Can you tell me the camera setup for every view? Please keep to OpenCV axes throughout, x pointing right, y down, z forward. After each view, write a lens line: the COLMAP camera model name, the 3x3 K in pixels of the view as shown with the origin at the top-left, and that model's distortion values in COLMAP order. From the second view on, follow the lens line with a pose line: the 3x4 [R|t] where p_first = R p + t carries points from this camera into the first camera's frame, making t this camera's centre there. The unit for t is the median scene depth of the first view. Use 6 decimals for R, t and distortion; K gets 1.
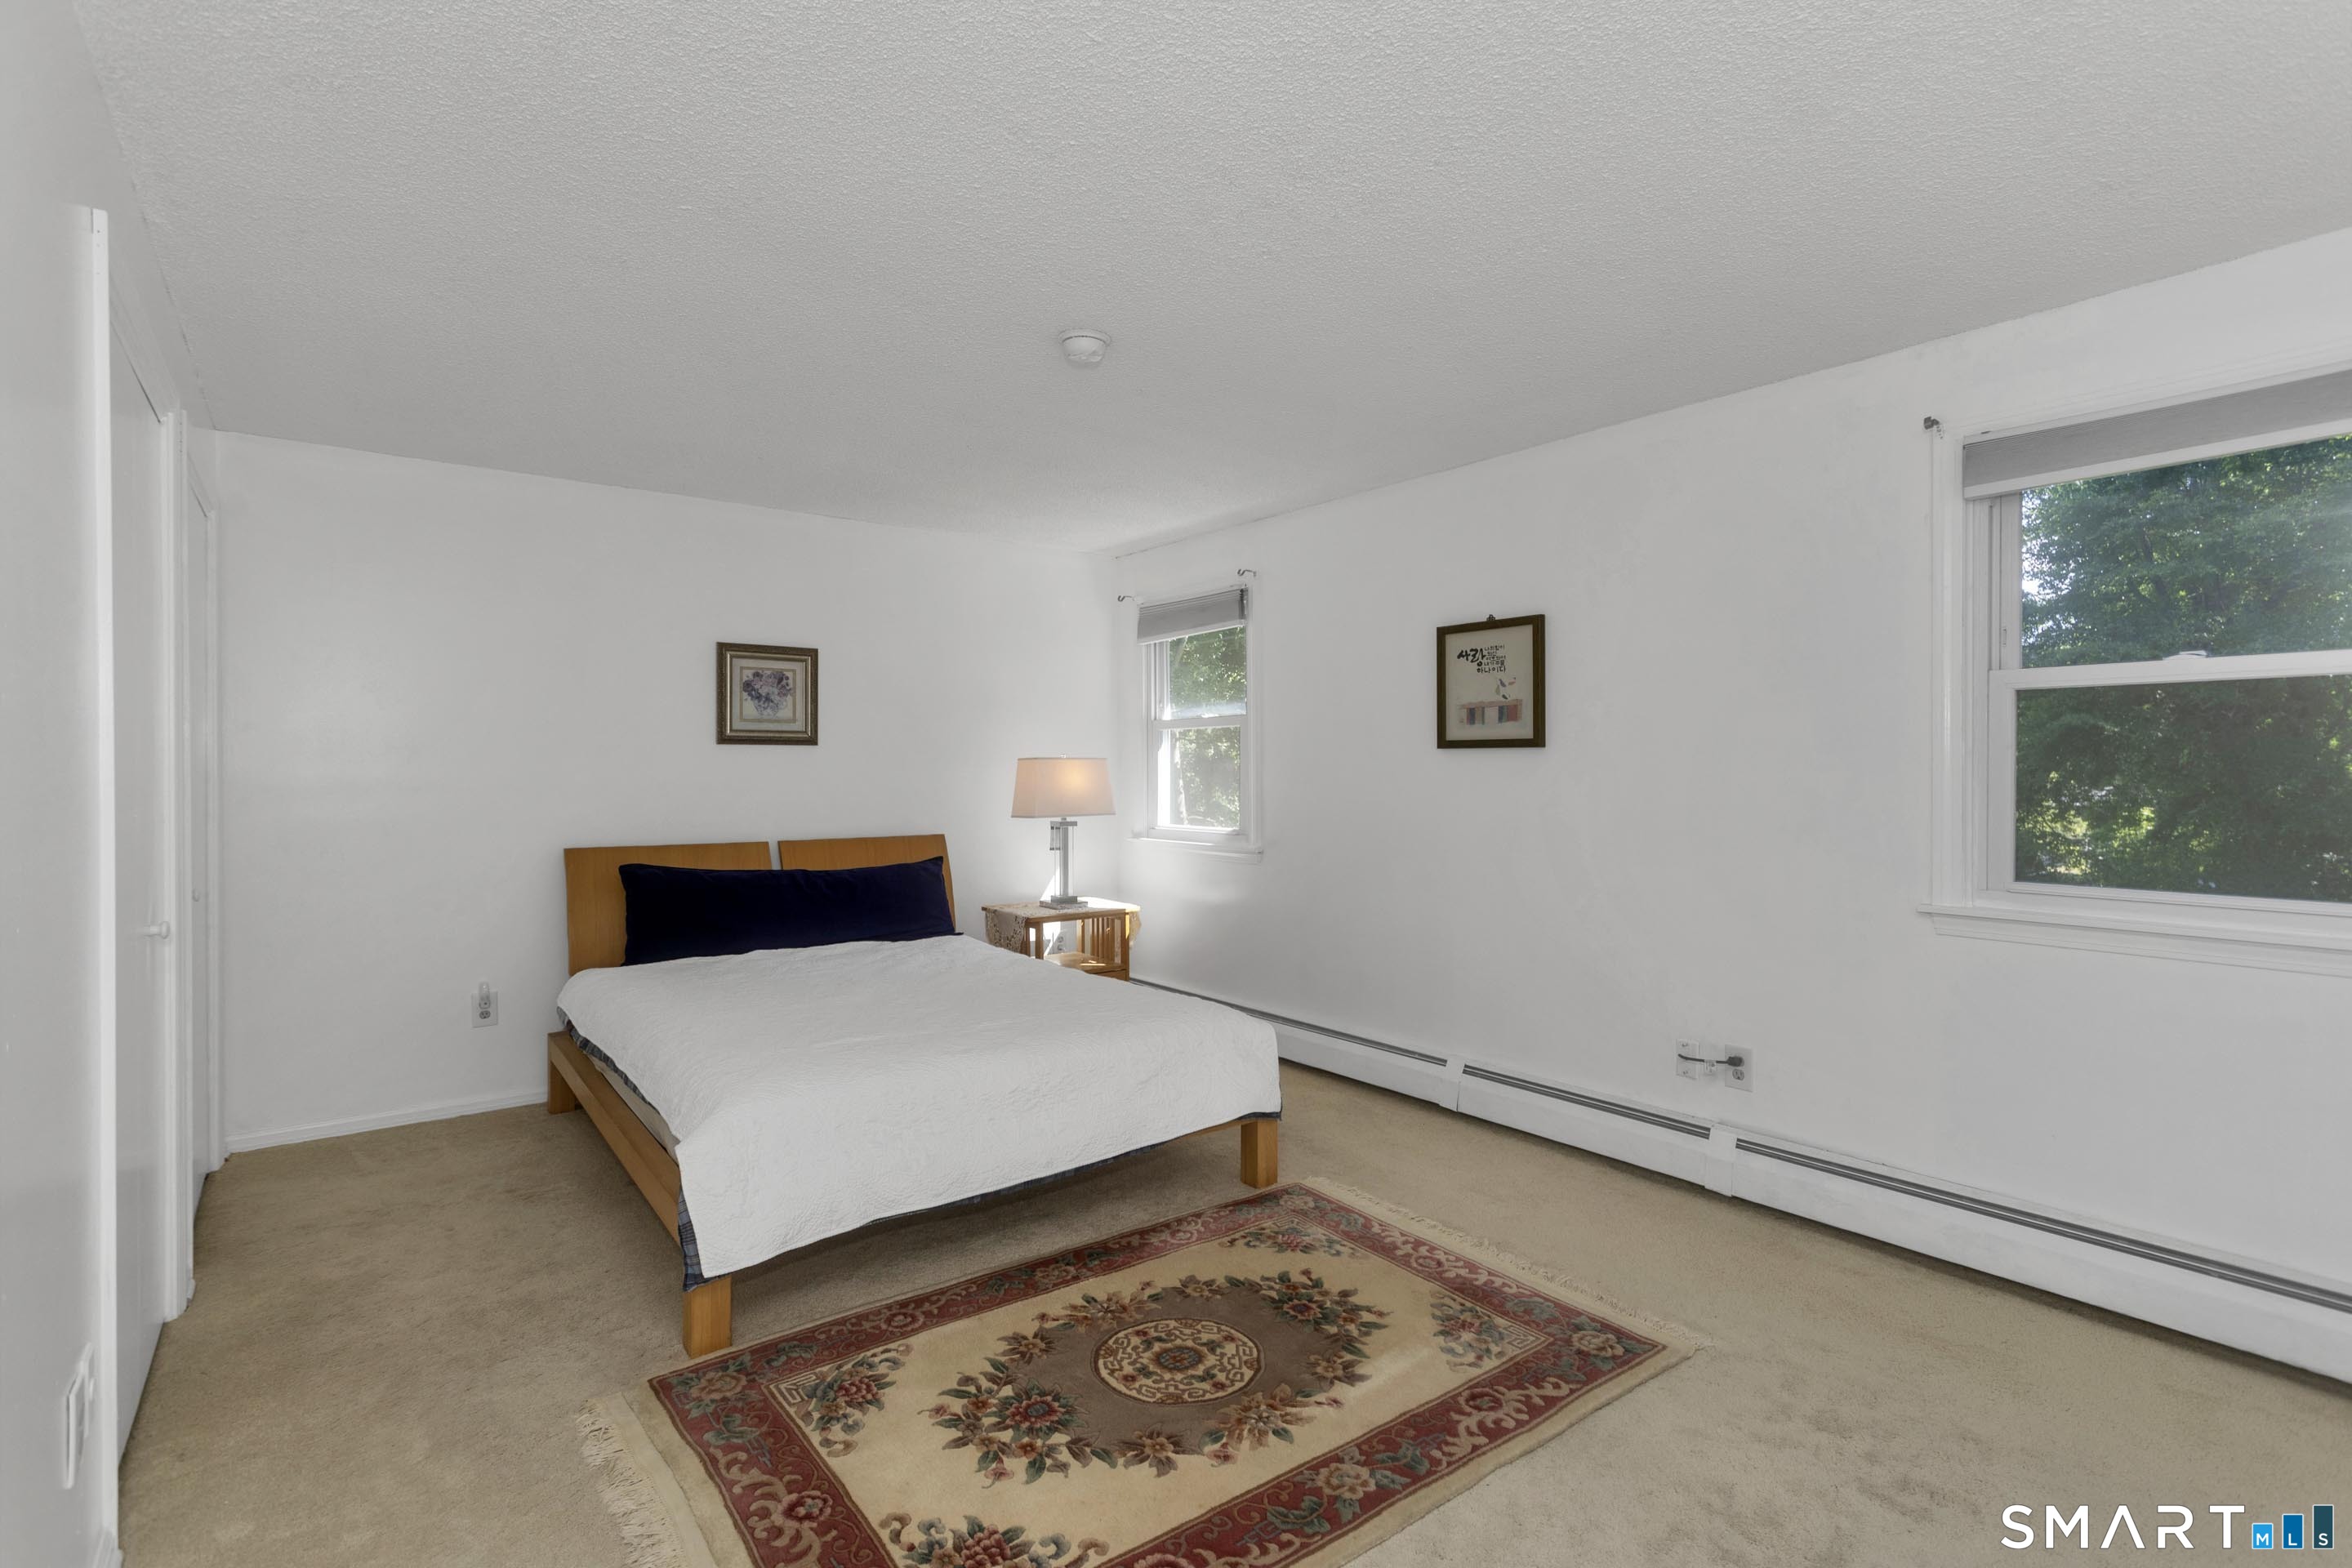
lens RADIAL K [[1119.1, 0, 1178.4], [0, 1119.1, 775.6], [0, 0, 1]] dist [-0.001972, 0.001181]
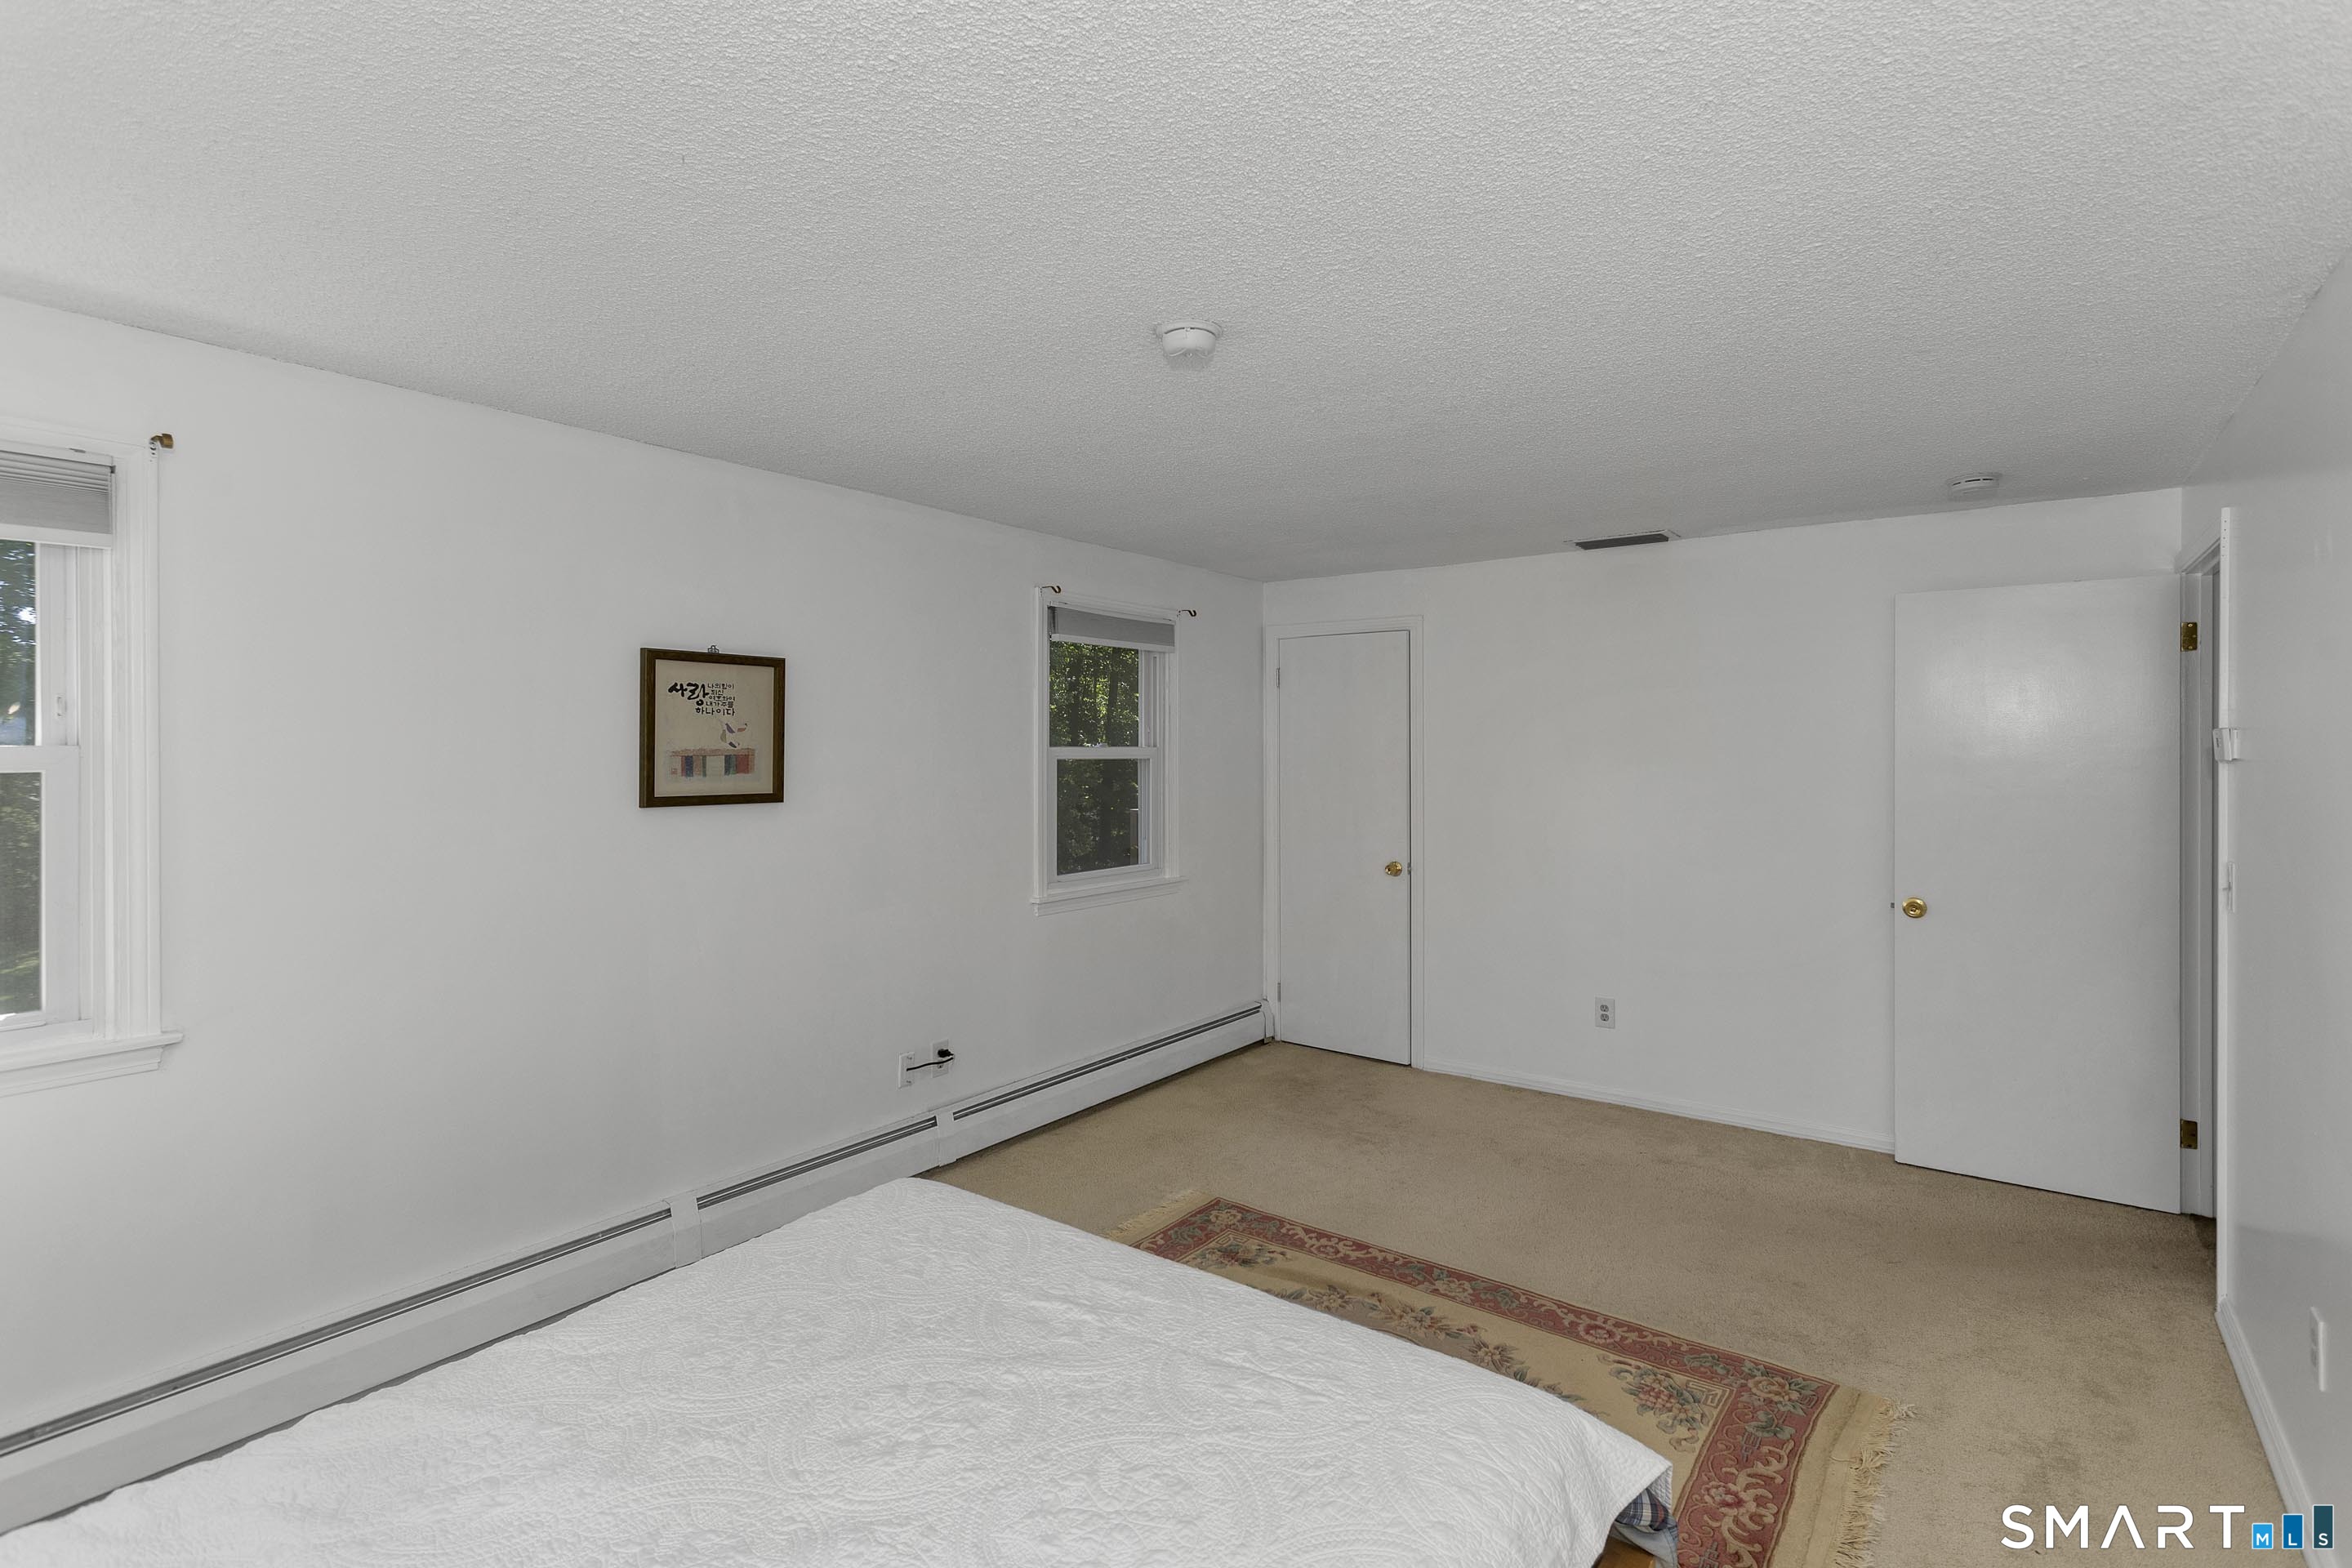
lens RADIAL K [[1119.1, 0, 1177.9], [0, 1119.1, 766.6], [0, 0, 1]] dist [-0.001972, 0.001181]
pose [[-0.280193, -0.013052, 0.959855, -0.650070], [0.004908, 0.999875, 0.015029, -0.067106], [-0.959931, 0.008922, -0.280093, 0.943964]]
